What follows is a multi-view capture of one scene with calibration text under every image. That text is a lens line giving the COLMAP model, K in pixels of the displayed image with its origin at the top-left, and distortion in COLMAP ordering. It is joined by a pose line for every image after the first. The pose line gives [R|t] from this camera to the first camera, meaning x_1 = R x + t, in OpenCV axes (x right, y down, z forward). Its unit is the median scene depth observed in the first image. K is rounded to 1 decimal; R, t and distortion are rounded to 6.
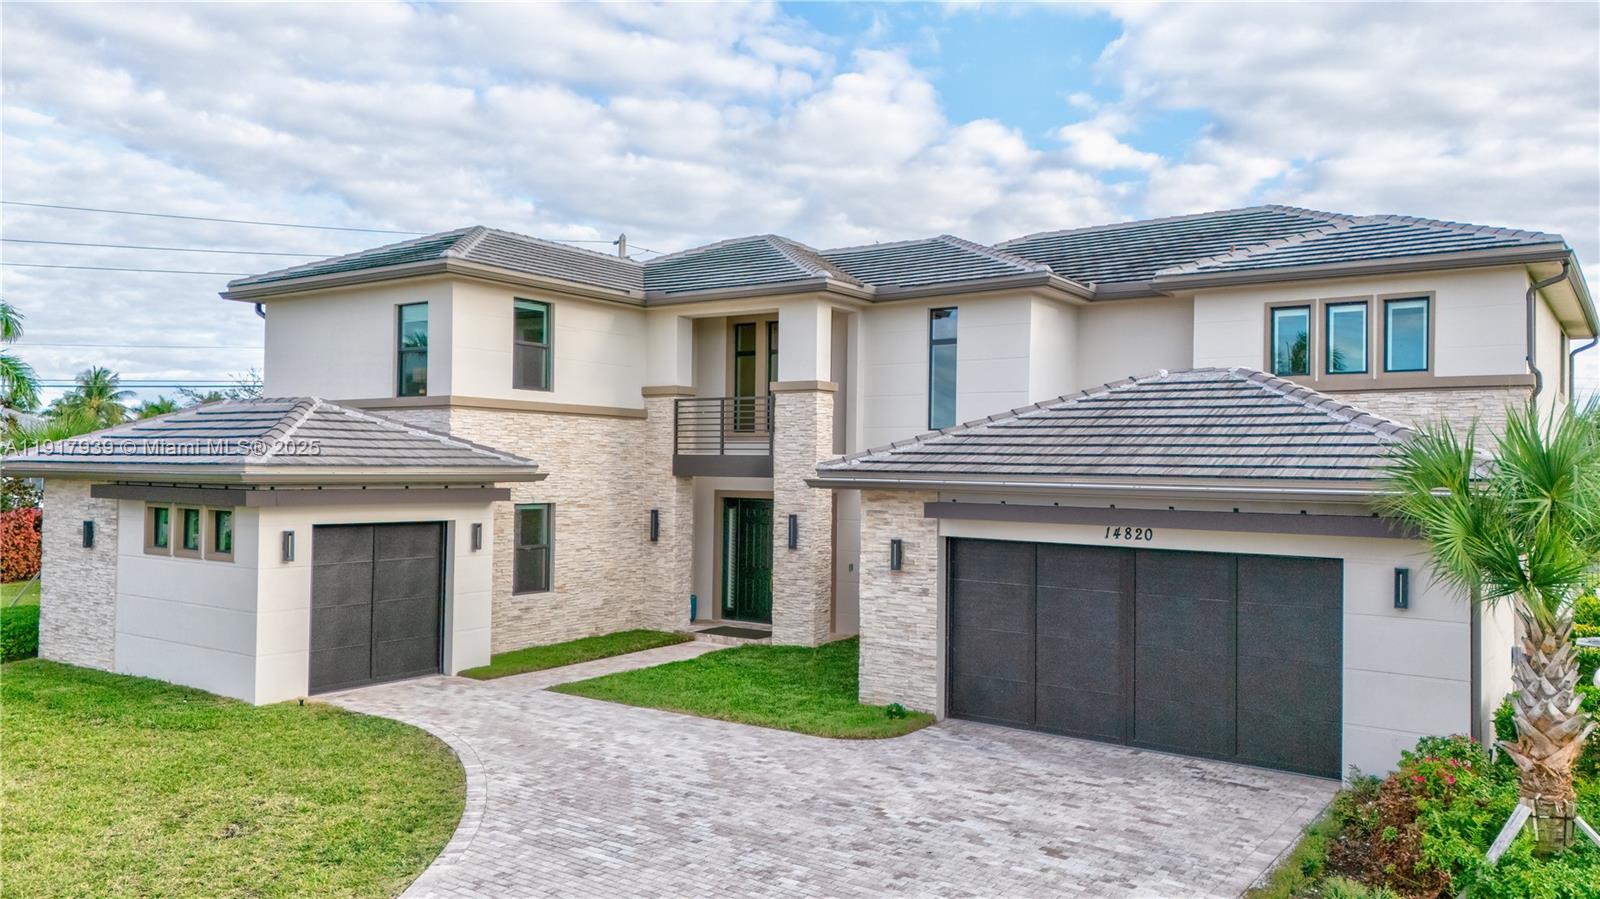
lens RADIAL K [[1171.8, 0, 795.5], [0, 1171.8, 452.4], [0, 0, 1]] dist [0.094092, -0.096613]
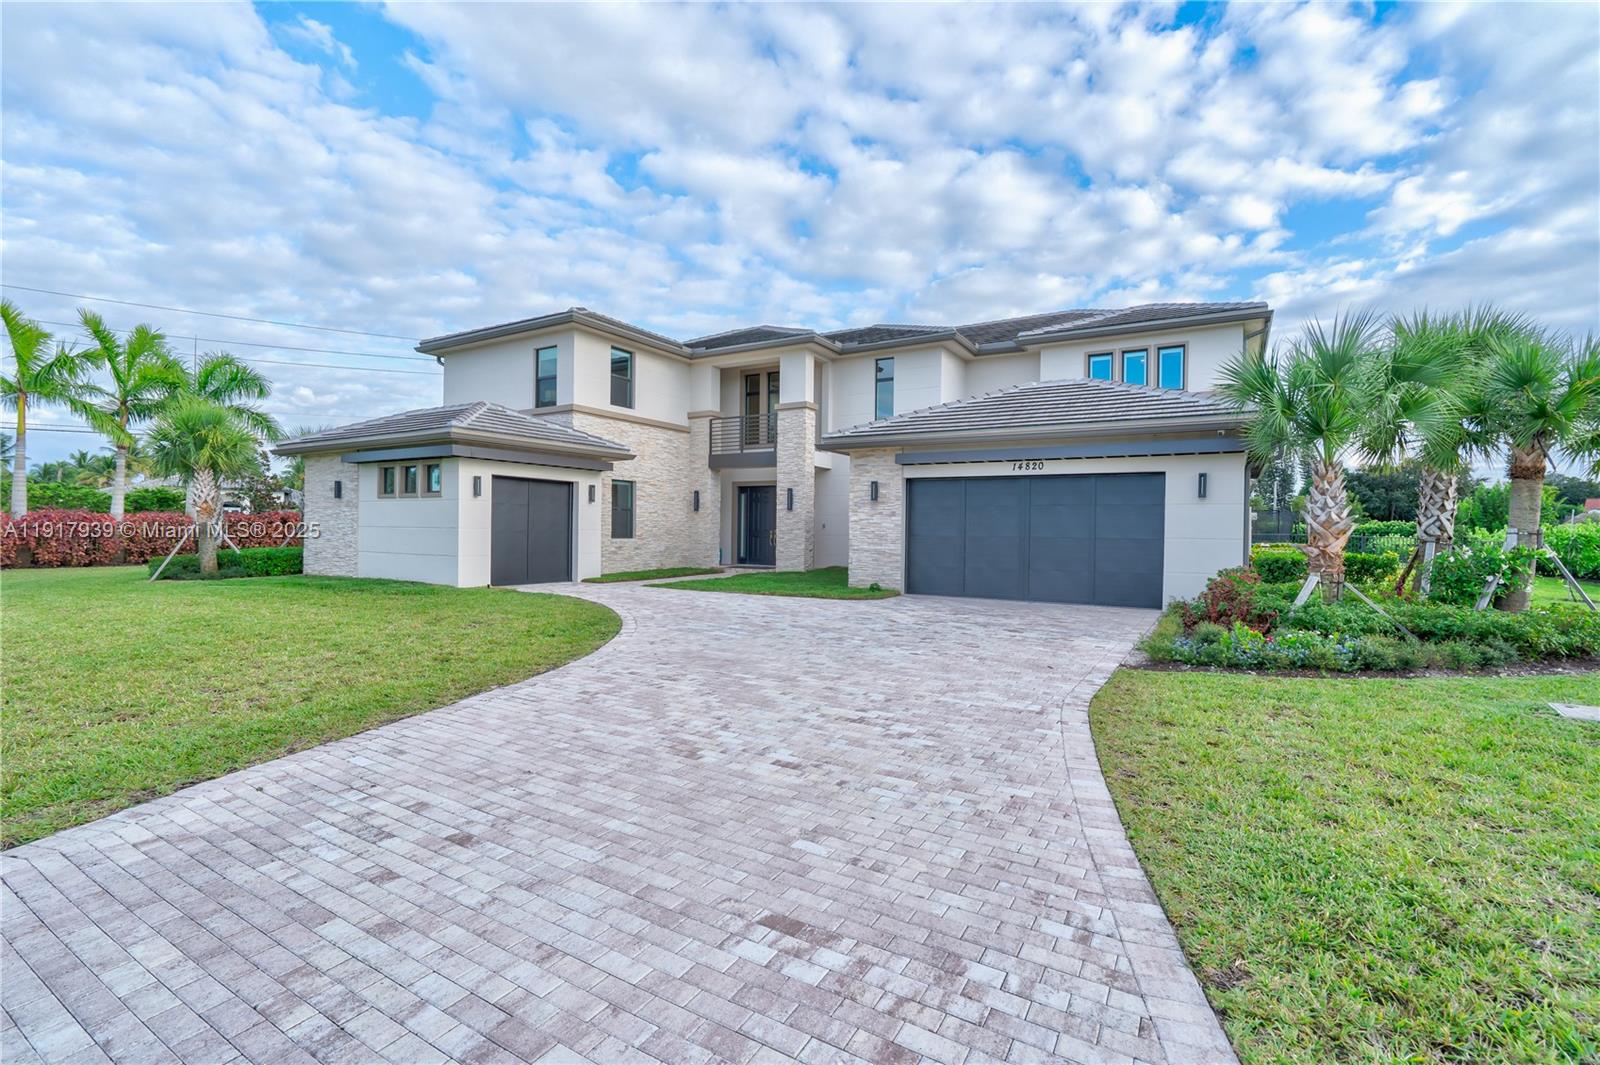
lens RADIAL K [[723.9, 0, 786.7], [0, 723.9, 535.4], [0, 0, 1]] dist [-0.006368, 0.002894]
pose [[0.997698, -0.001315, 0.067807, -0.073592], [-0.000174, 0.999759, 0.021946, 0.096473], [-0.067820, -0.021907, 0.997457, 0.035226]]
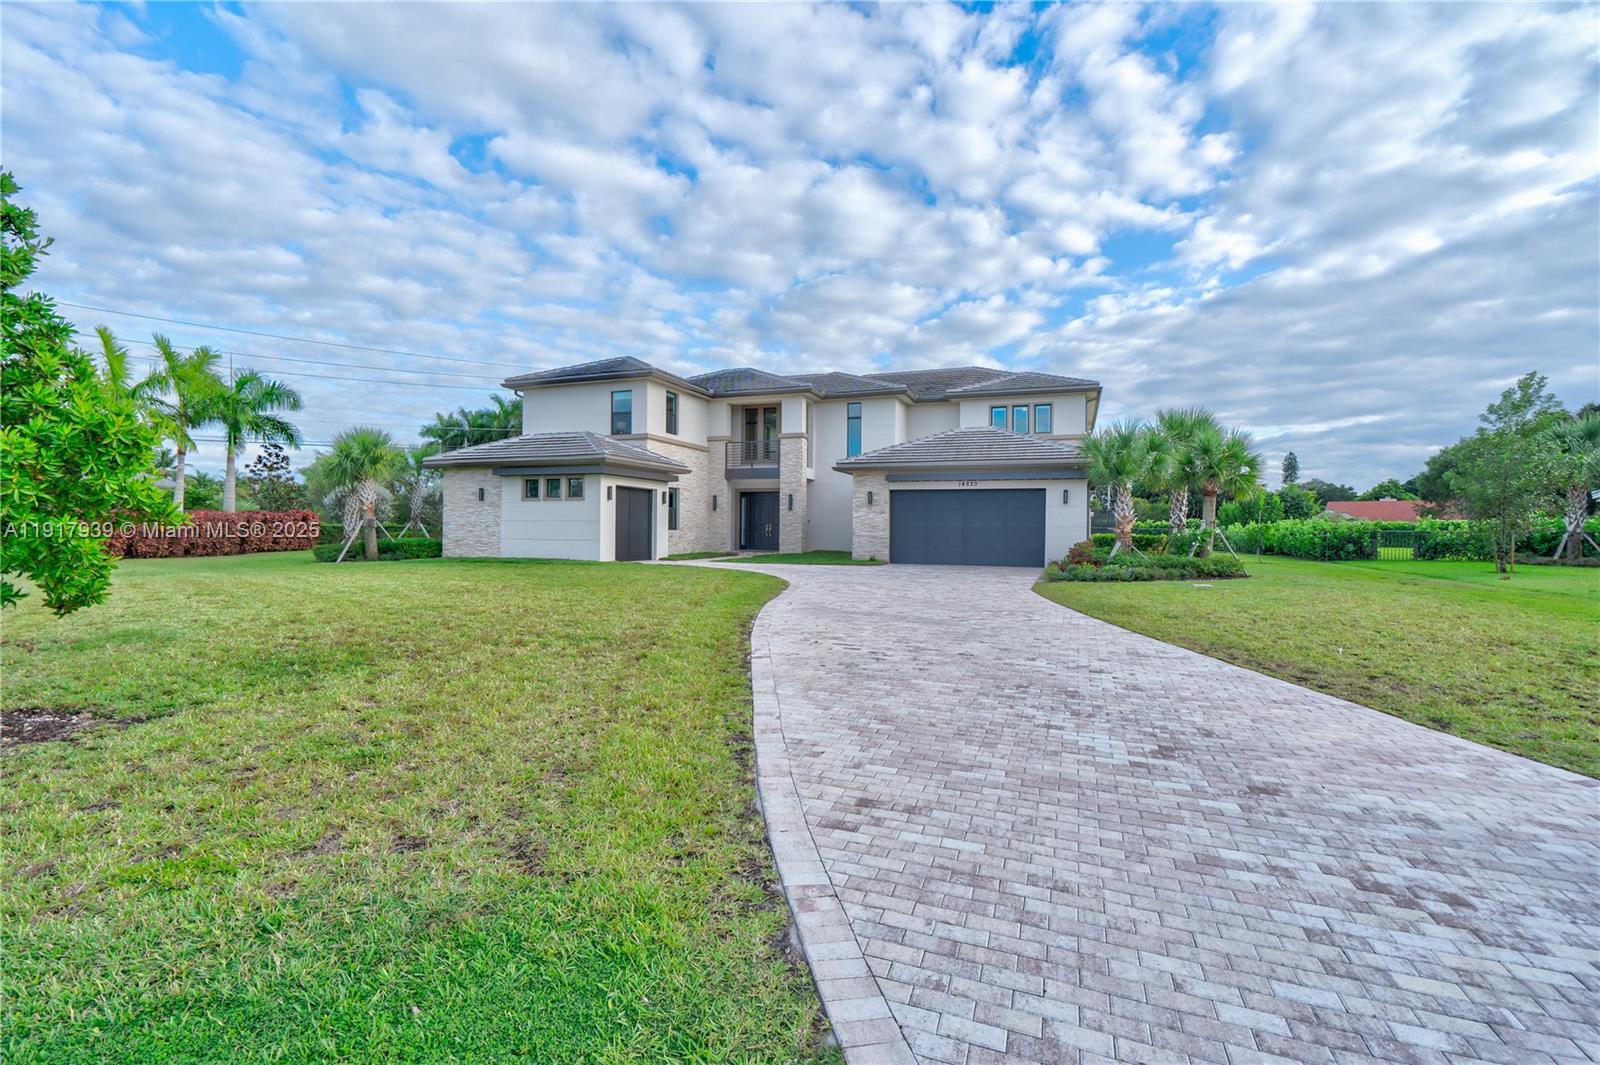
lens RADIAL K [[723.9, 0, 783.7], [0, 723.9, 531.6], [0, 0, 1]] dist [-0.006368, 0.002894]
pose [[0.969312, -0.005022, 0.245782, -0.355040], [0.000827, 0.999852, 0.017168, 0.101683], [-0.245831, -0.016438, 0.969173, -0.323122]]
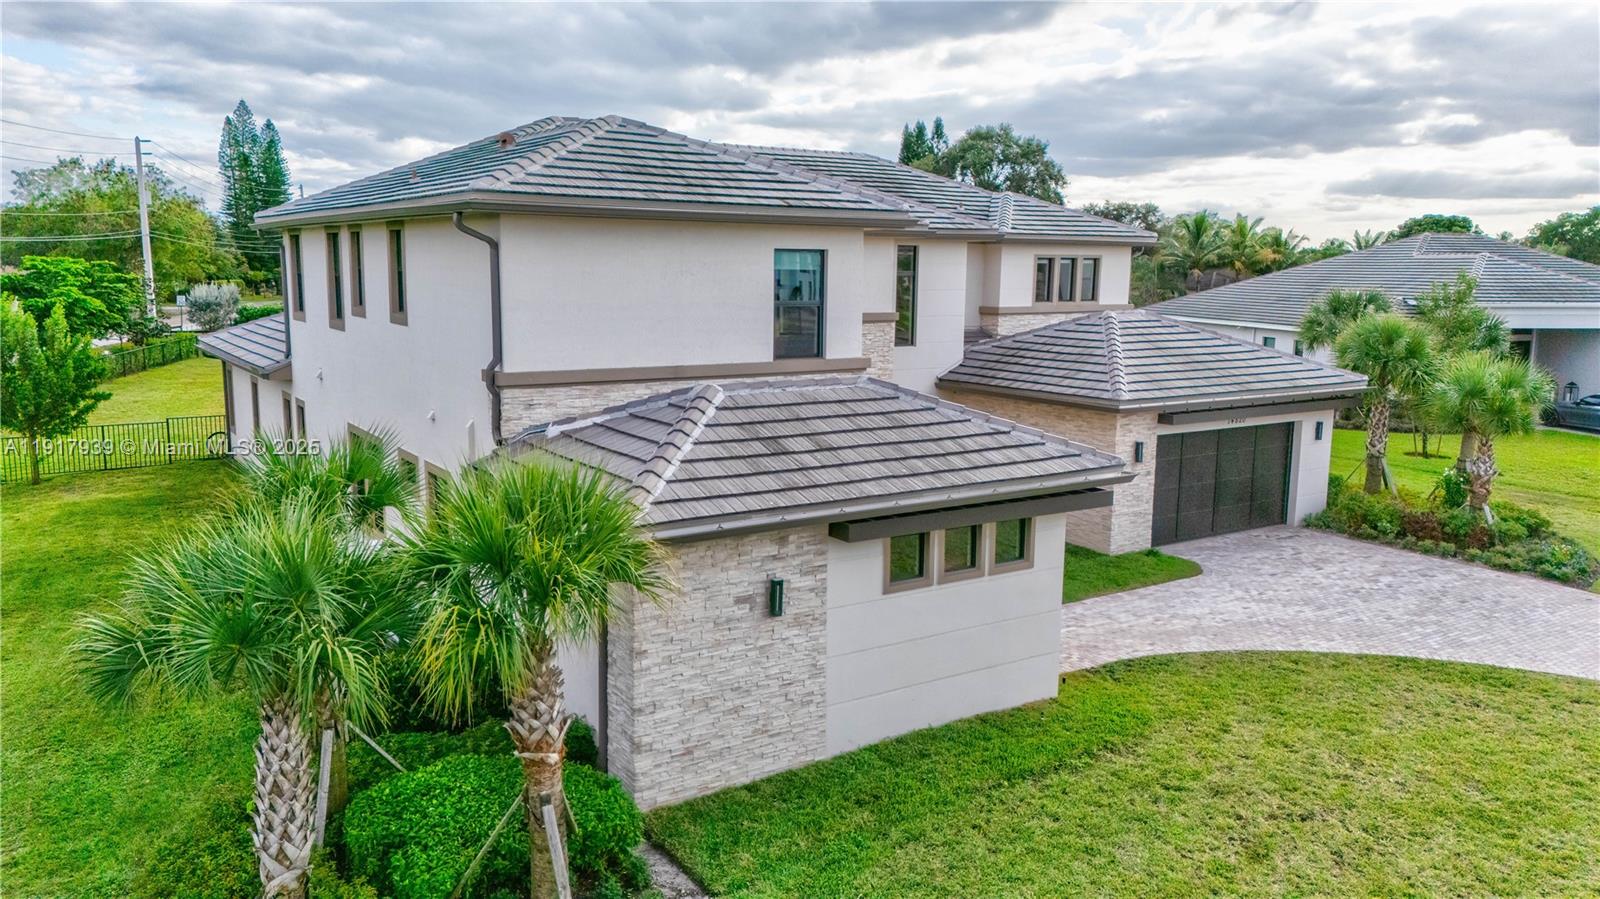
lens RADIAL K [[1171.8, 0, 809.1], [0, 1171.8, 459.3], [0, 0, 1]] dist [0.094092, -0.096613]
pose [[0.347211, -0.163510, 0.923422, -1.106791], [-0.018972, 0.983256, 0.181239, -0.127544], [-0.937595, -0.080448, 0.338295, 0.683461]]
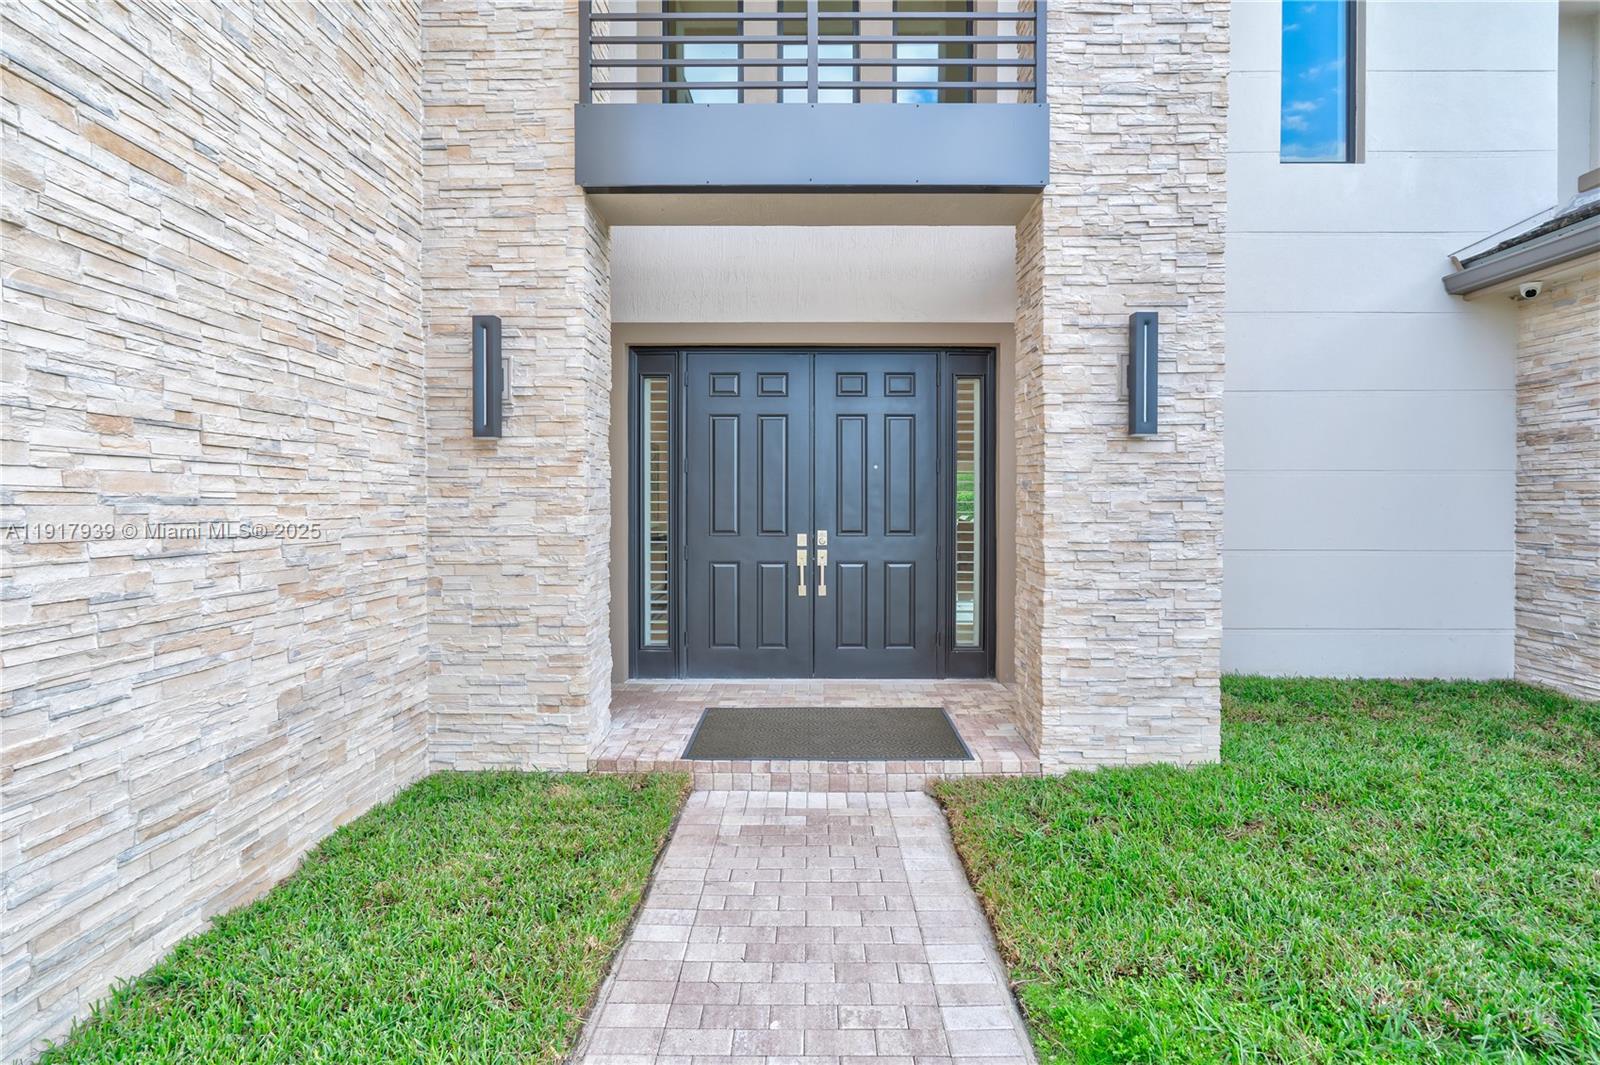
lens RADIAL K [[723.9, 0, 801.4], [0, 723.9, 519.1], [0, 0, 1]] dist [-0.006368, 0.002894]
pose [[0.811276, -0.021588, 0.584264, -0.175727], [0.001639, 0.999398, 0.034650, 0.098060], [-0.584661, -0.027153, 0.810824, 0.918402]]
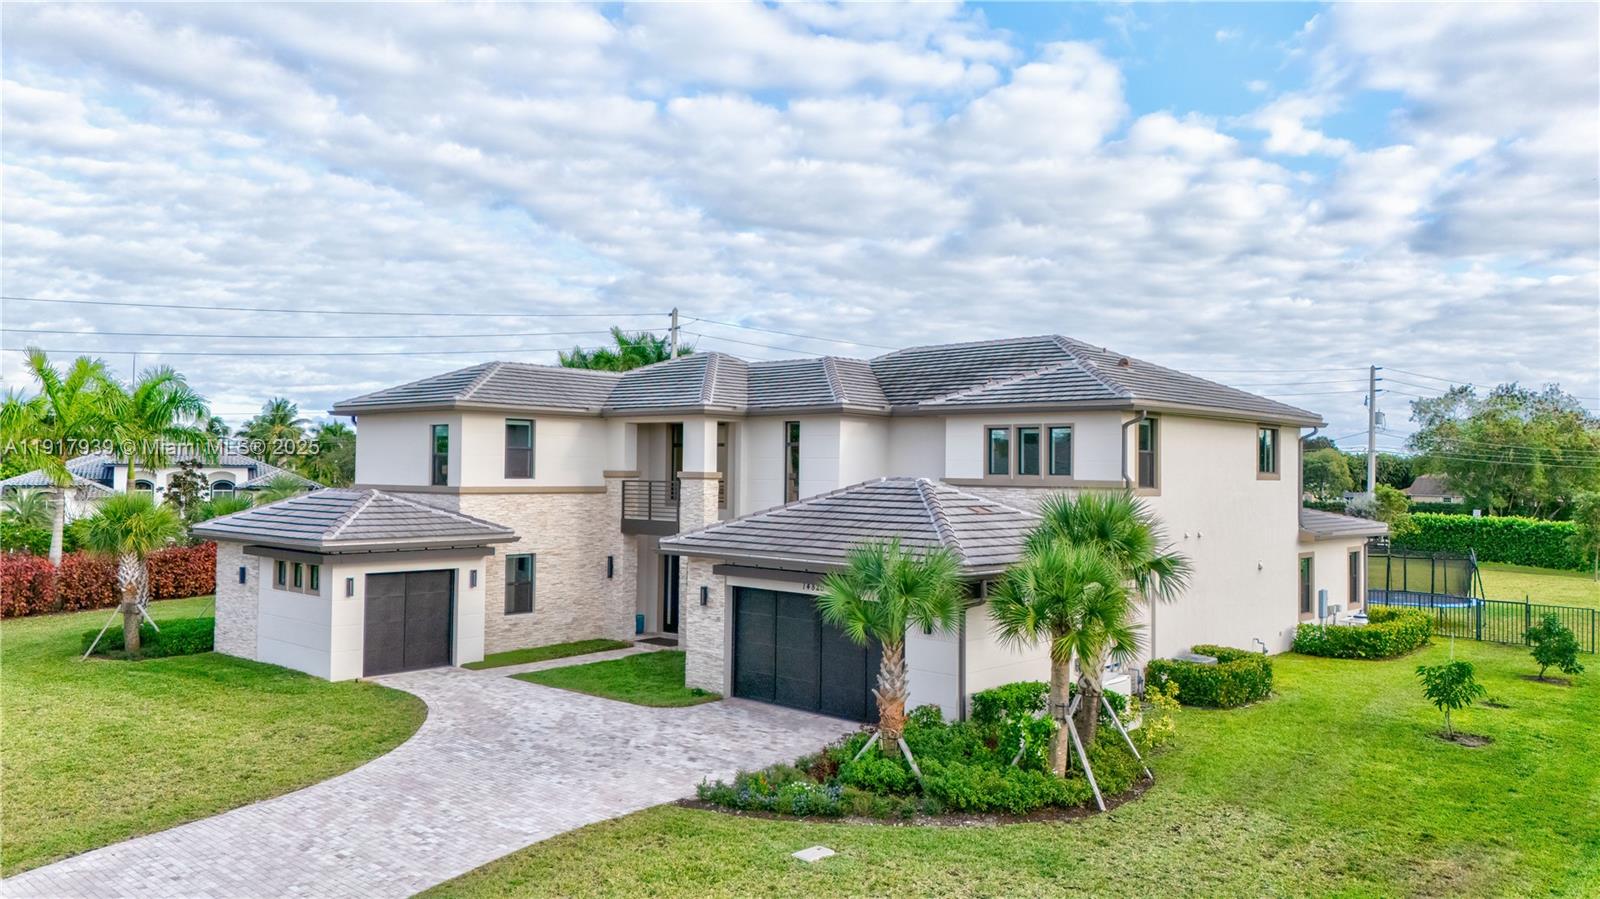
lens RADIAL K [[1171.8, 0, 795.8], [0, 1171.8, 451.6], [0, 0, 1]] dist [0.094092, -0.096613]
pose [[0.992336, -0.004110, -0.123504, 0.319500], [0.003459, 0.999979, -0.005483, -0.079665], [0.123524, 0.005014, 0.992329, -0.461071]]
